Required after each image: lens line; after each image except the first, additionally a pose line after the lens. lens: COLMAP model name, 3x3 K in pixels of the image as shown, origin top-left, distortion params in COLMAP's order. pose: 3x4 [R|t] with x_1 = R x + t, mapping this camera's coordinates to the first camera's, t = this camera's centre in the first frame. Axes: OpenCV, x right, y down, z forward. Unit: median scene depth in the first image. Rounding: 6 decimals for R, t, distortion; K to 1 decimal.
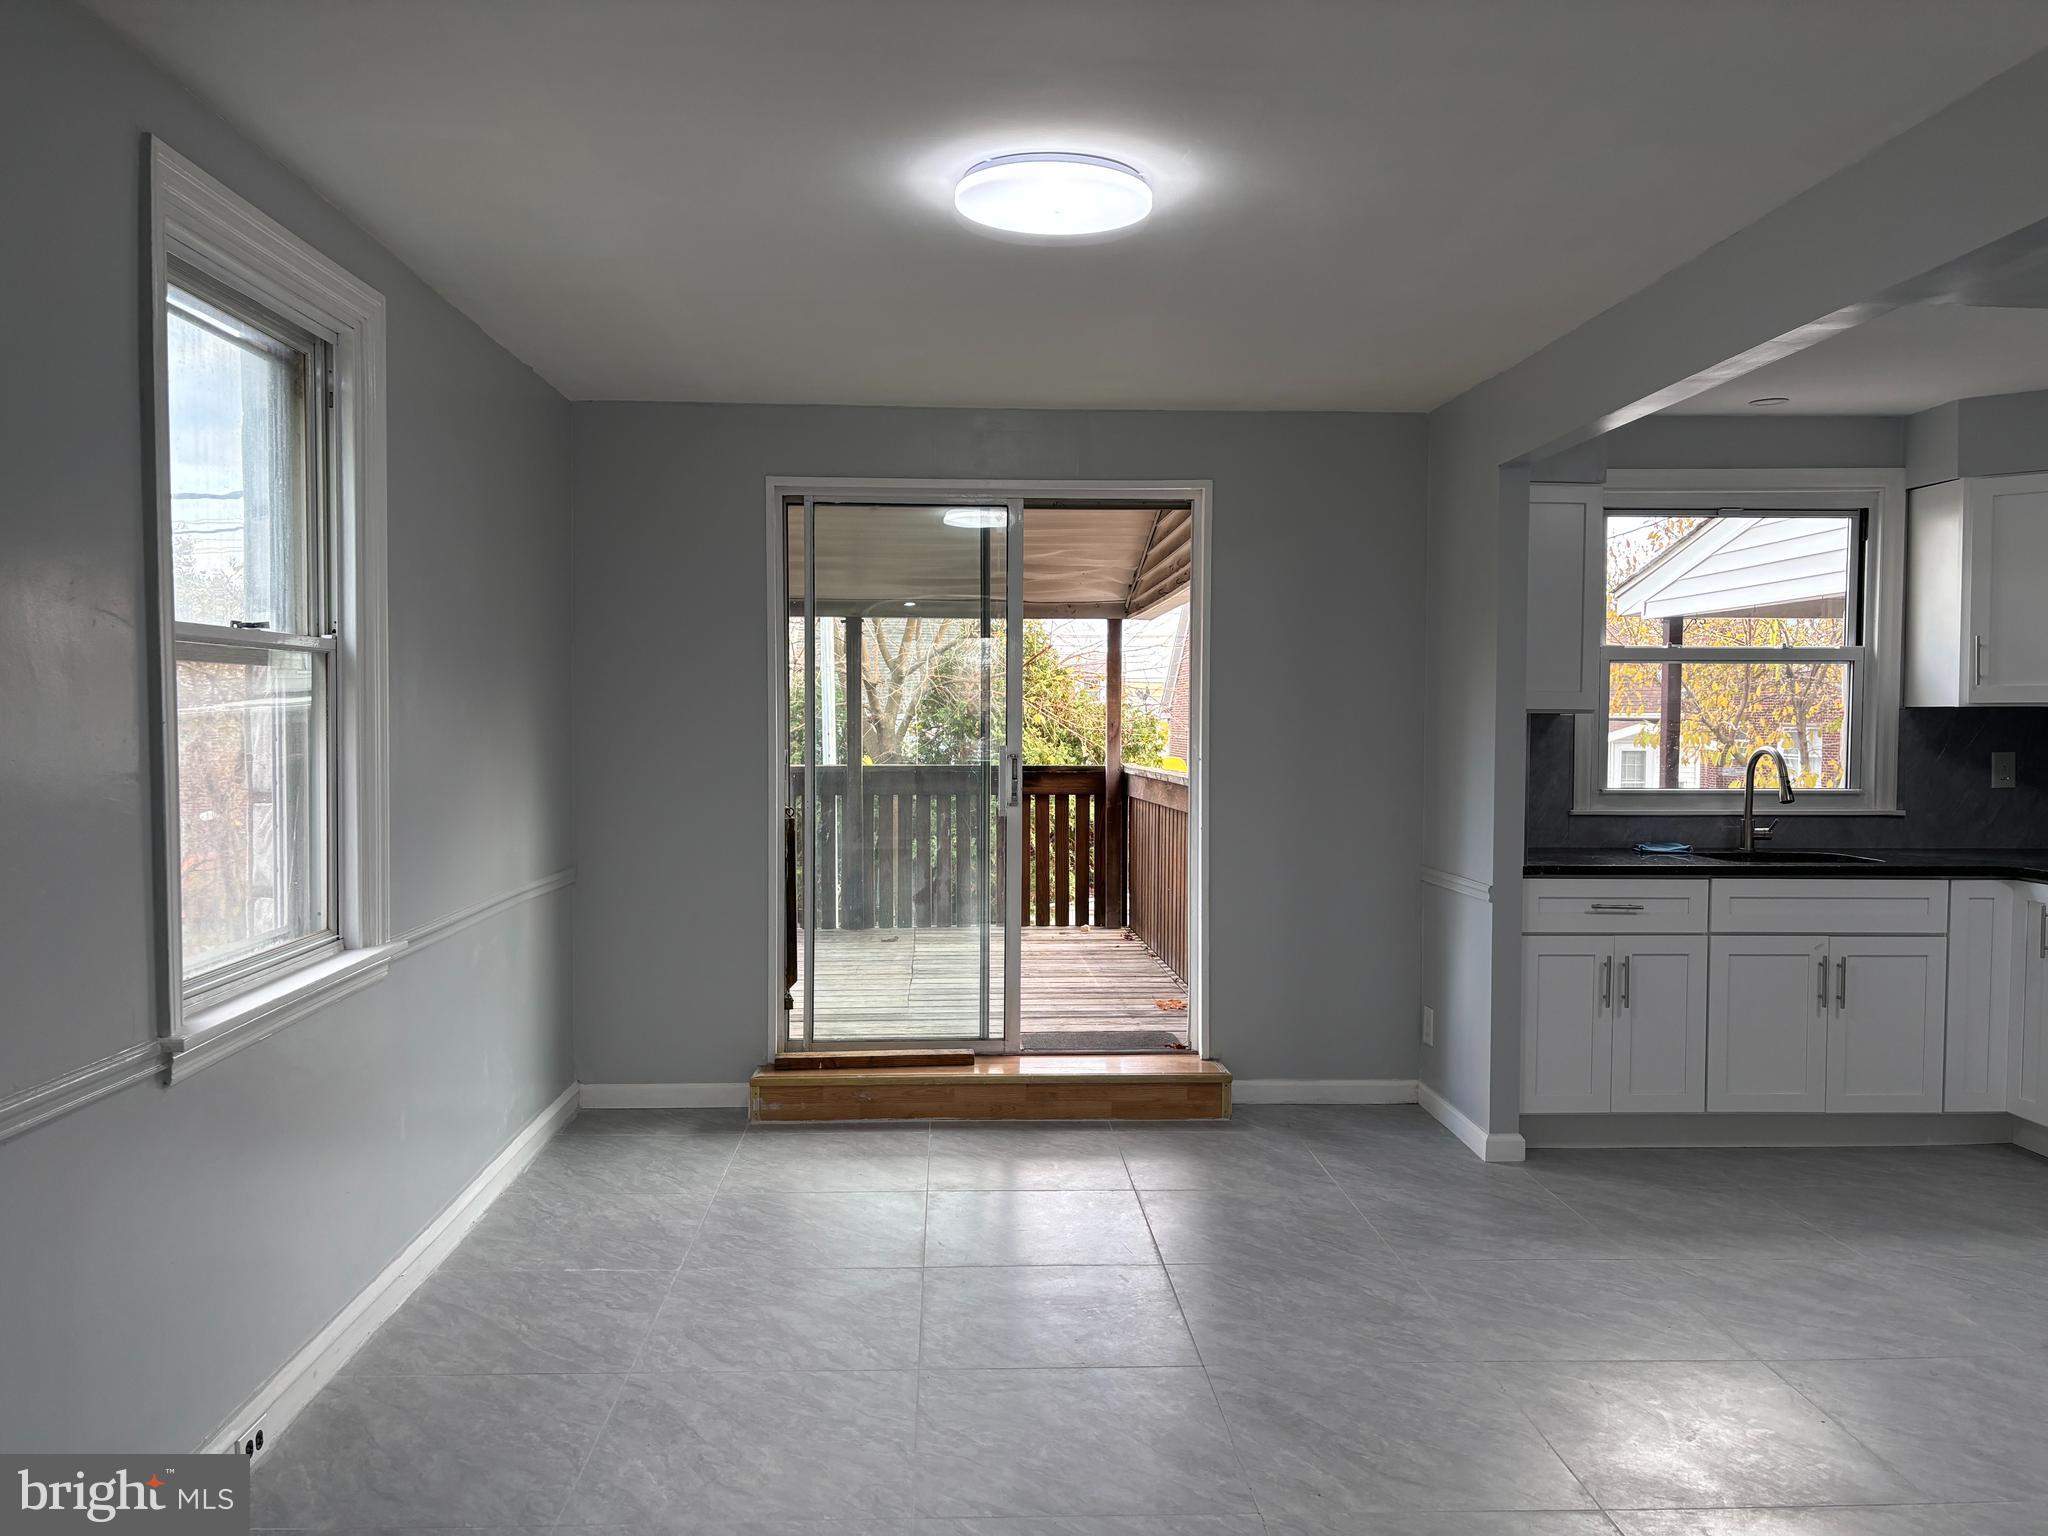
lens RADIAL K [[1554.3, 0, 1024.0], [0, 1554.3, 768.0], [0, 0, 1]] dist [0.034448, 0.000322]
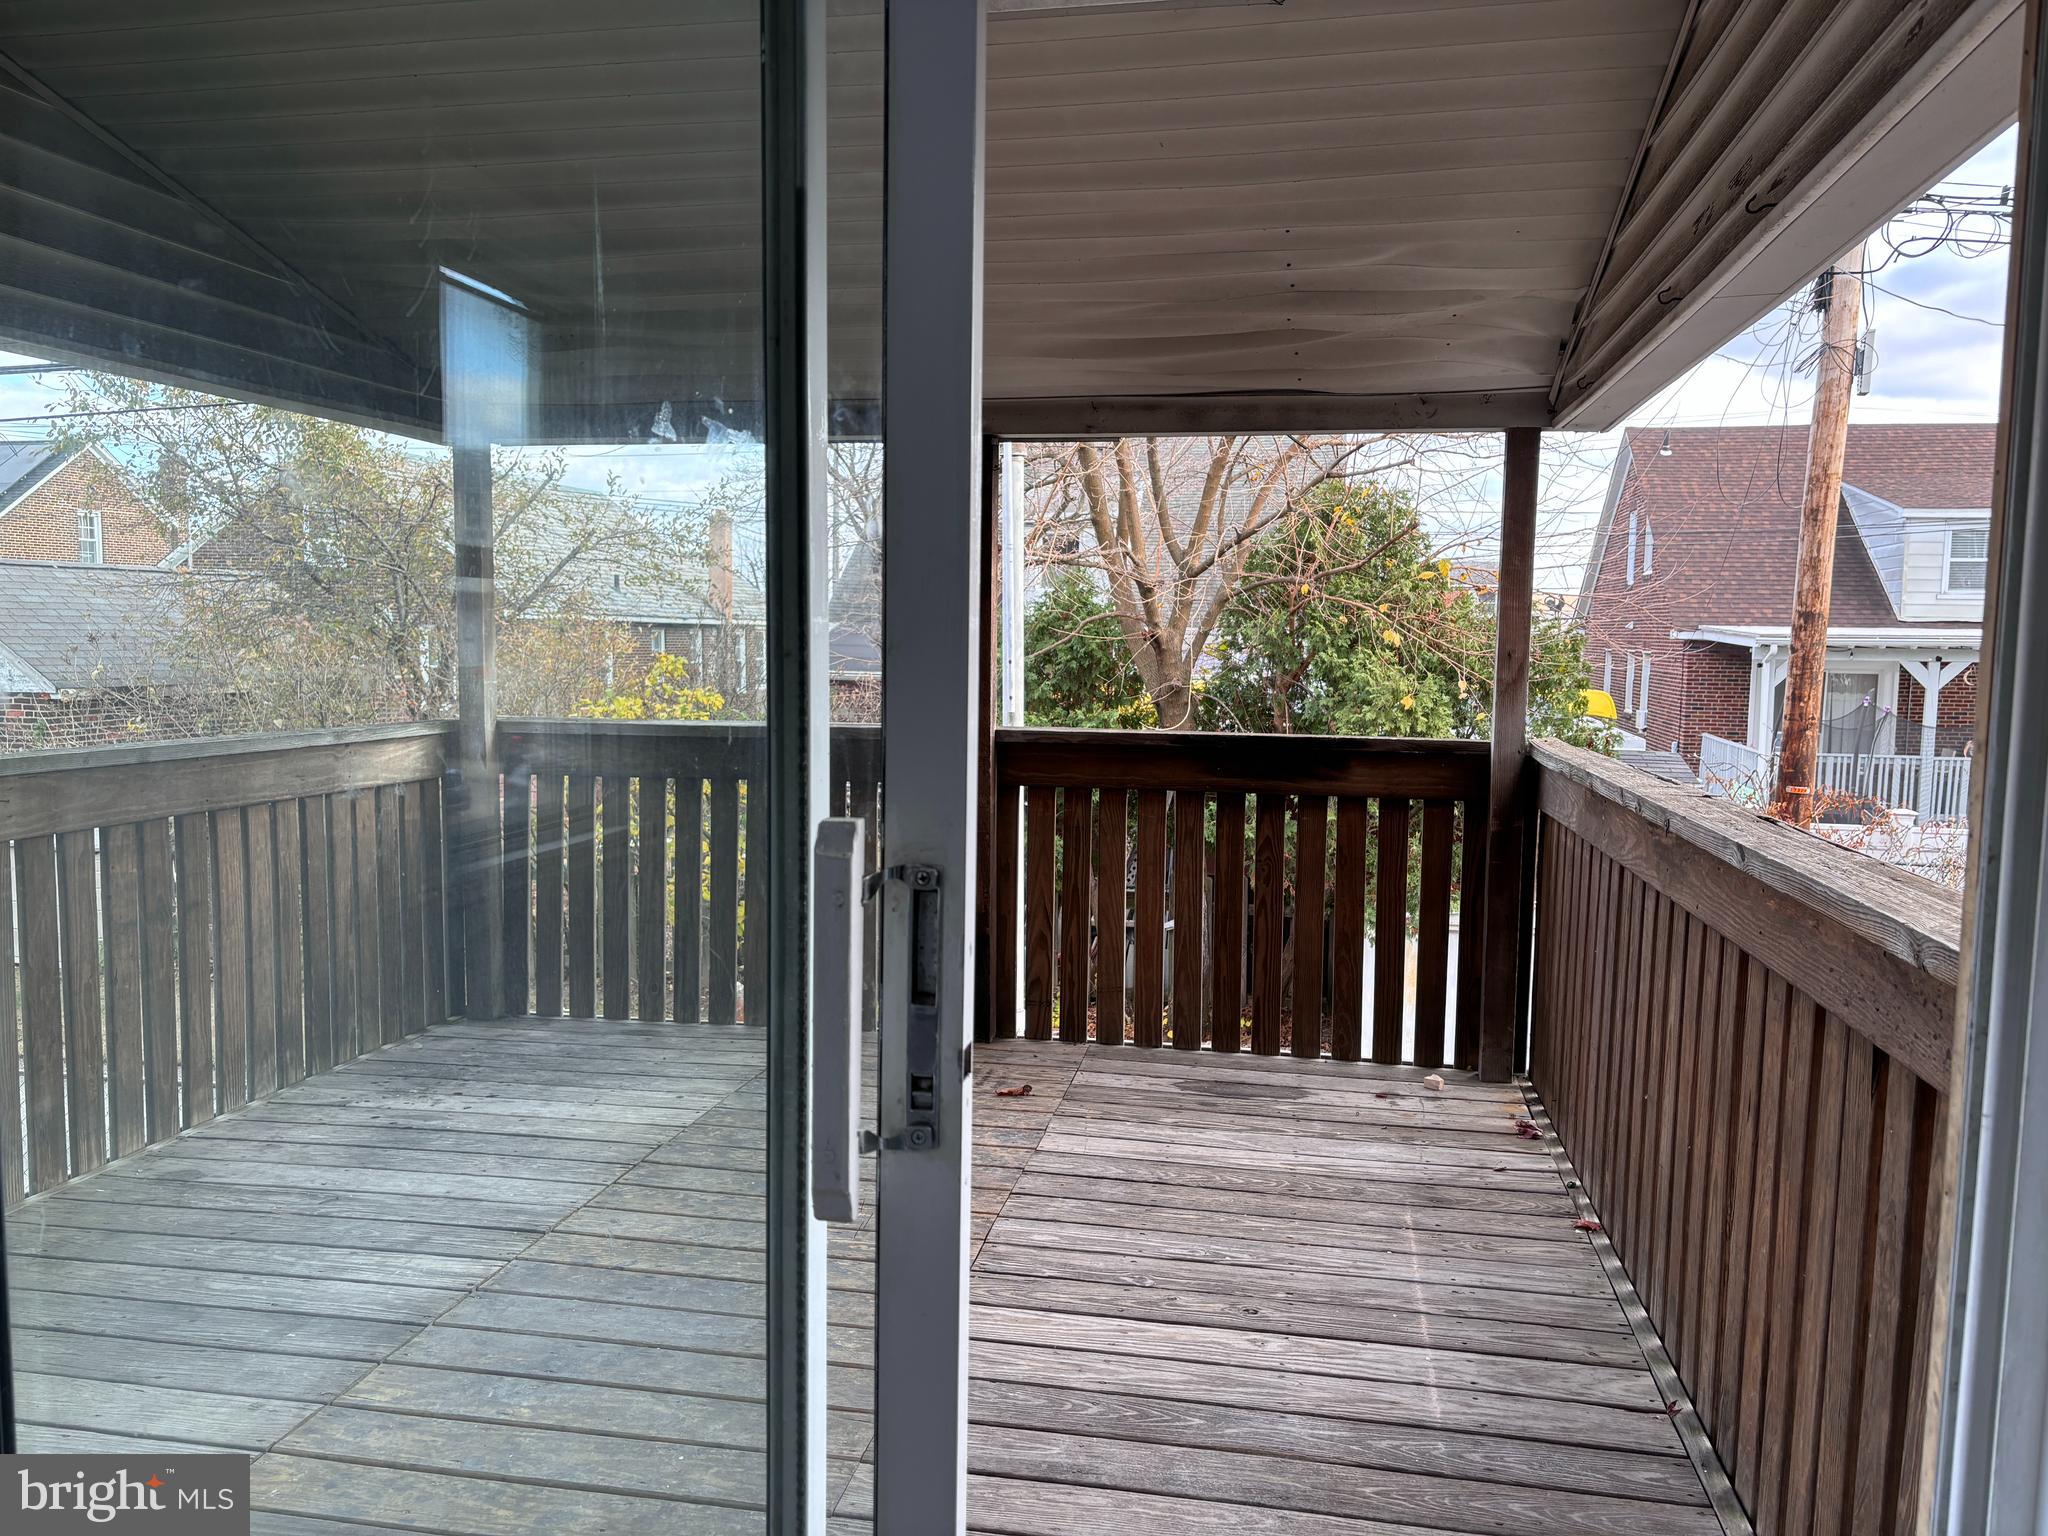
lens RADIAL K [[1554.3, 0, 1024.0], [0, 1554.3, 768.0], [0, 0, 1]] dist [0.034448, 0.000322]
pose [[0.969995, 0.033316, -0.240832, 0.018521], [-0.019801, 0.998101, 0.058322, -0.011823], [0.242317, -0.051803, 0.968813, 0.318515]]
